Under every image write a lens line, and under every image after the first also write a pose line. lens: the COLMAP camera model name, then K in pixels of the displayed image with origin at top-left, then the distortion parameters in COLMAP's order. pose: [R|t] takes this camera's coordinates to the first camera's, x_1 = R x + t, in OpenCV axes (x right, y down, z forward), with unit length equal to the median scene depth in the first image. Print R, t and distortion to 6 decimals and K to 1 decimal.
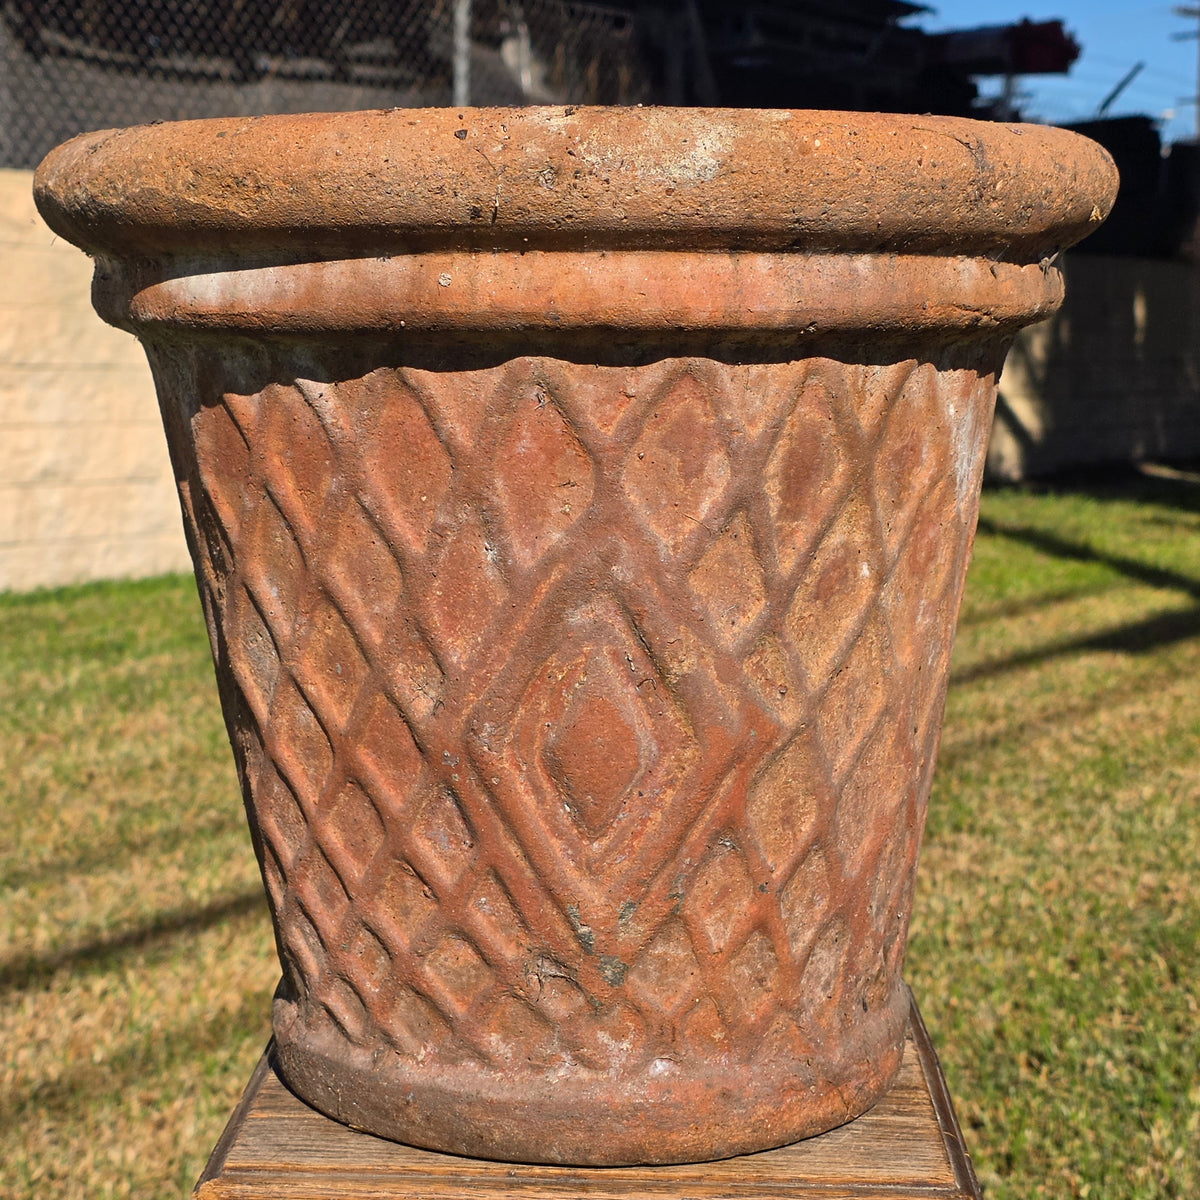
lens RADIAL K [[2330.5, 0, 592.4], [0, 2330.5, 632.3], [0, 0, 1]] dist [0.081802, 0.000000]
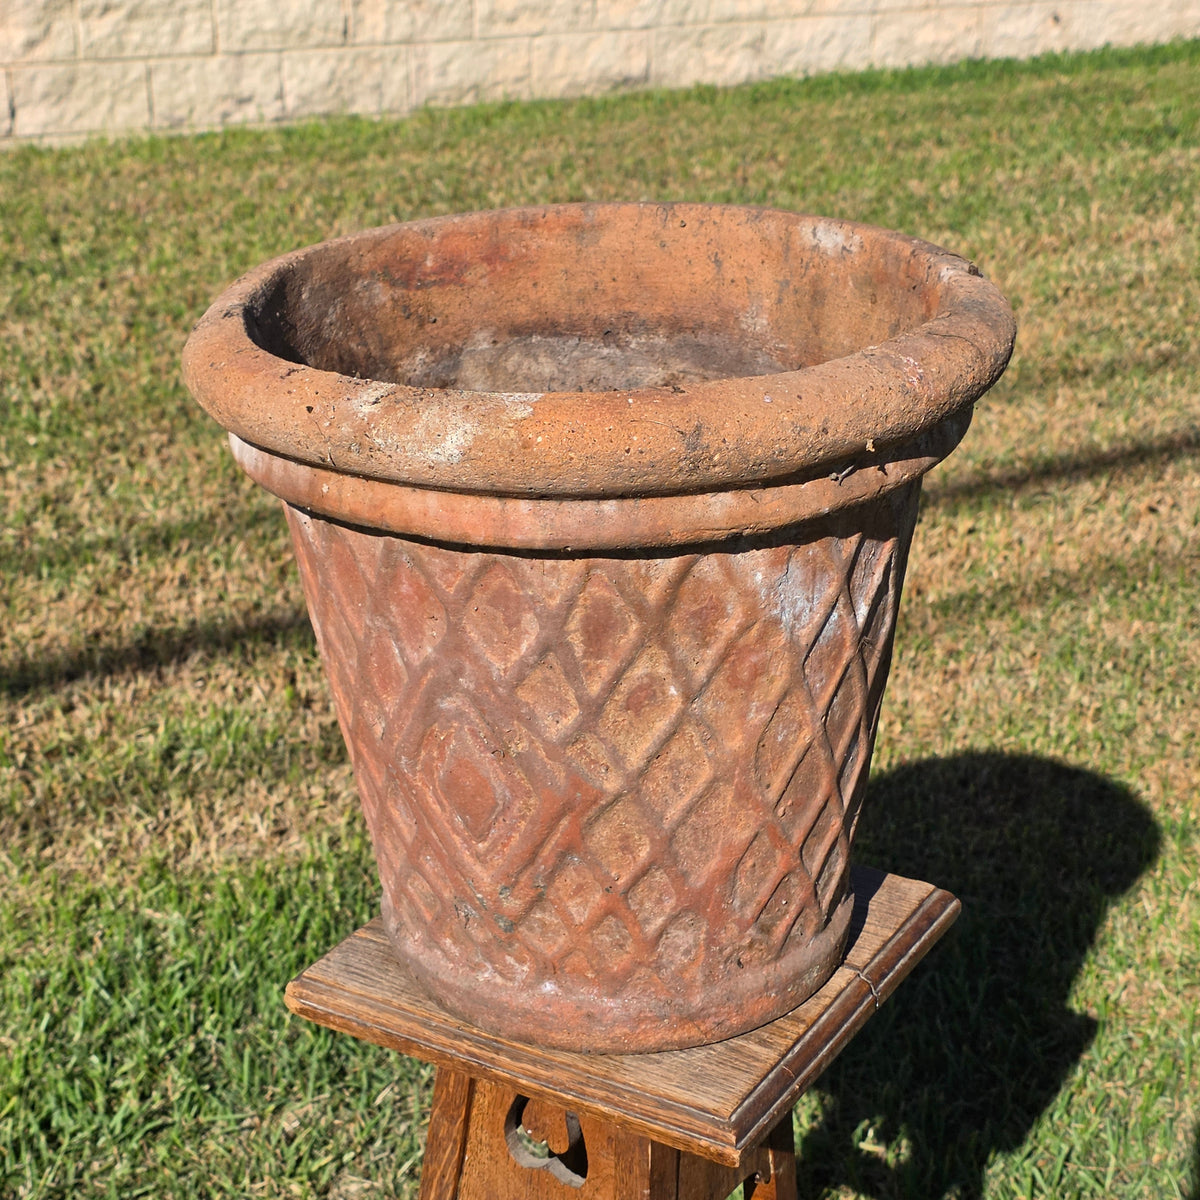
lens RADIAL K [[2330.5, 0, 597.5], [0, 2330.5, 610.7], [0, 0, 1]] dist [0.081802, 0.000000]
pose [[0.873459, 0.171623, -0.455648, 0.464304], [-0.052270, 0.963462, 0.262694, -0.286556], [0.484084, -0.205635, 0.850516, -0.101690]]
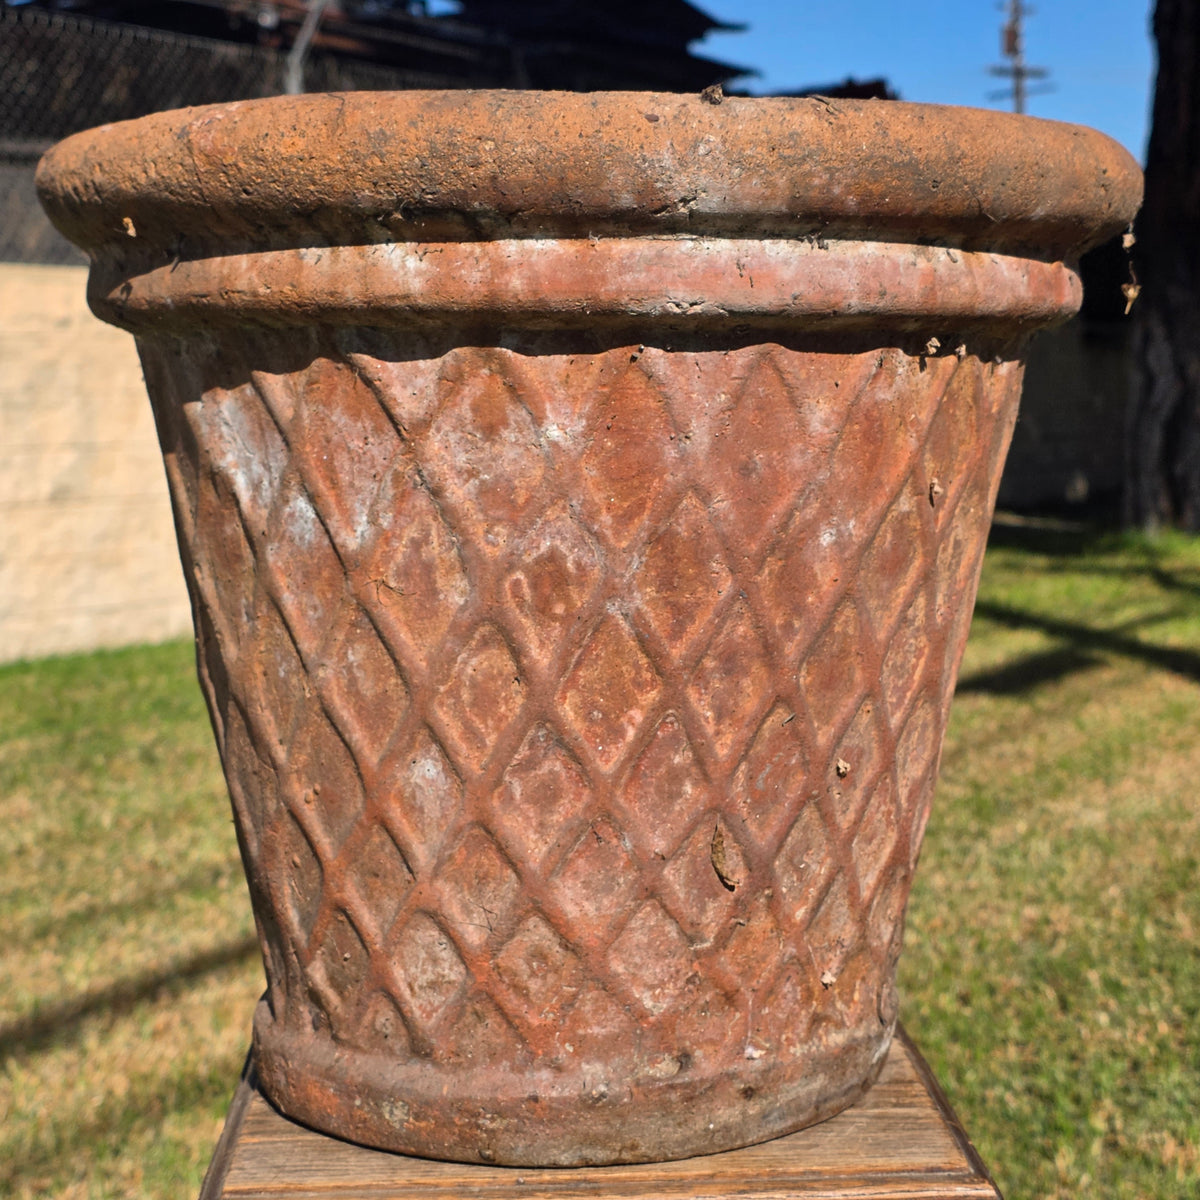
lens RADIAL K [[2330.5, 0, 558.0], [0, 2330.5, 657.5], [0, 0, 1]] dist [0.081802, 0.000000]
pose [[0.997363, -0.043526, 0.058070, -0.065922], [0.044941, 0.998718, -0.023294, 0.036686], [-0.056981, 0.025842, 0.998041, 0.021357]]
